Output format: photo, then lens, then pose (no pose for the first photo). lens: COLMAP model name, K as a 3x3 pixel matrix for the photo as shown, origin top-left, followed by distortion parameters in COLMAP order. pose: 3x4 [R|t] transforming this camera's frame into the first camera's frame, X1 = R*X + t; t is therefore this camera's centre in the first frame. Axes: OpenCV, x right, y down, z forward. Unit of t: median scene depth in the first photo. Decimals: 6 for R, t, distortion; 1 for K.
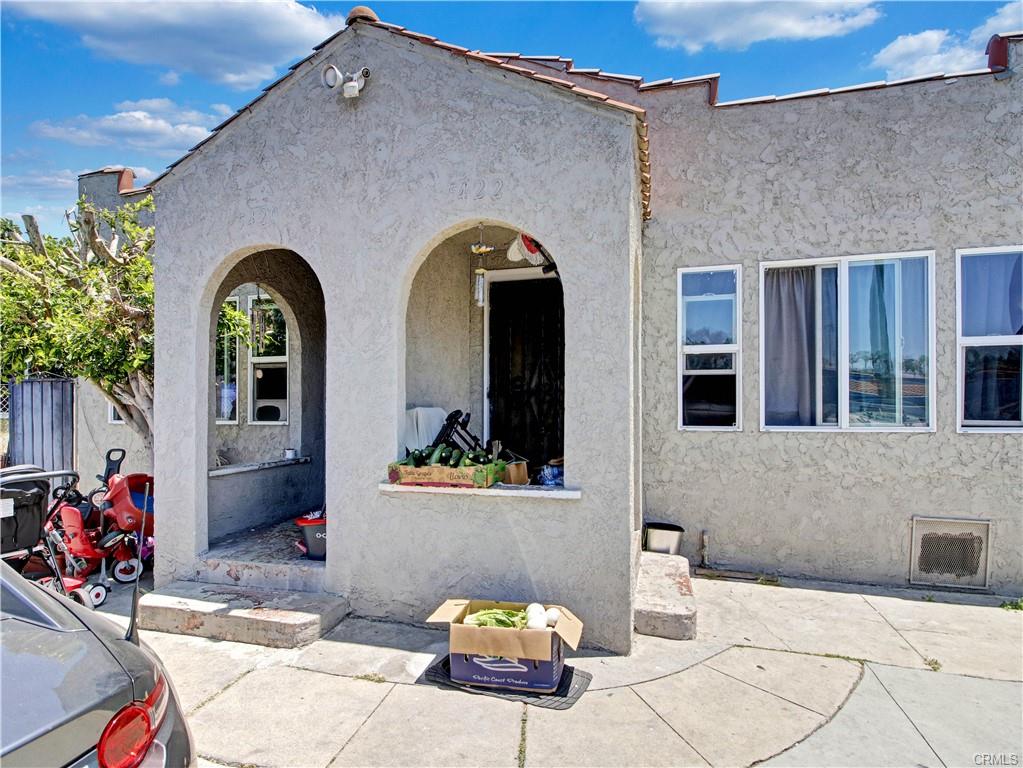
lens RADIAL K [[541.4, 0, 505.8], [0, 541.4, 414.8], [0, 0, 1]] dist [-0.003228, -0.000843]
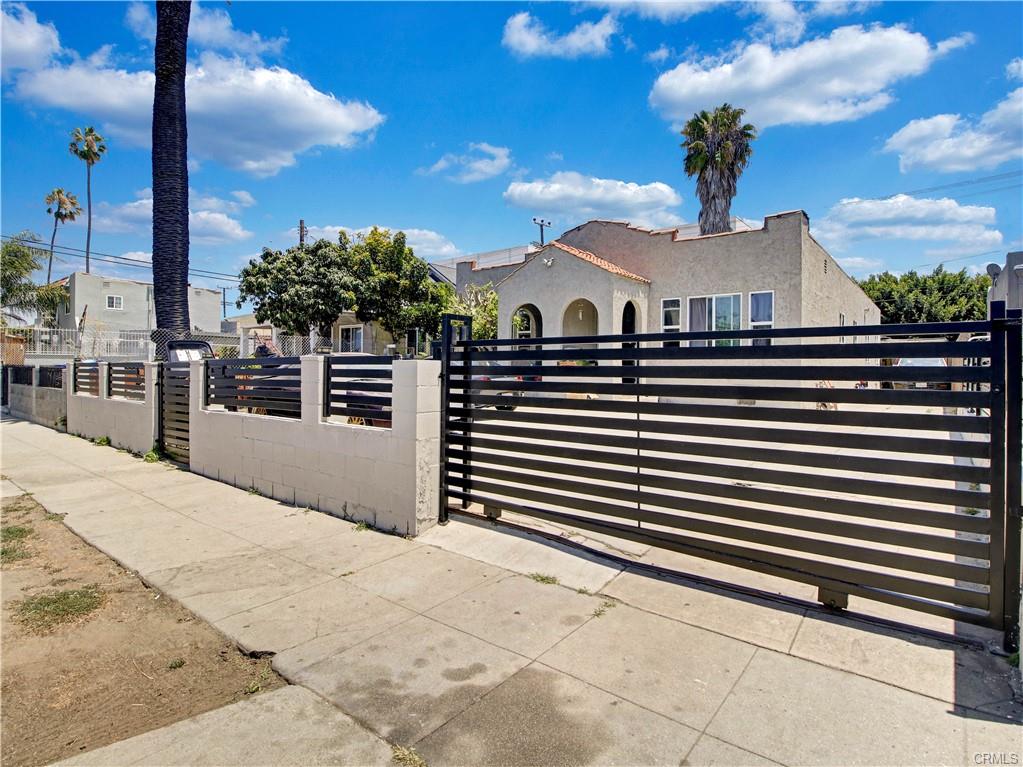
lens RADIAL K [[541.4, 0, 511.7], [0, 541.4, 376.8], [0, 0, 1]] dist [-0.003228, -0.000843]
pose [[0.921259, 0.013473, -0.388716, 0.770791], [-0.008684, 0.999863, 0.014074, 0.115105], [0.388853, -0.009590, 0.921250, -2.096622]]
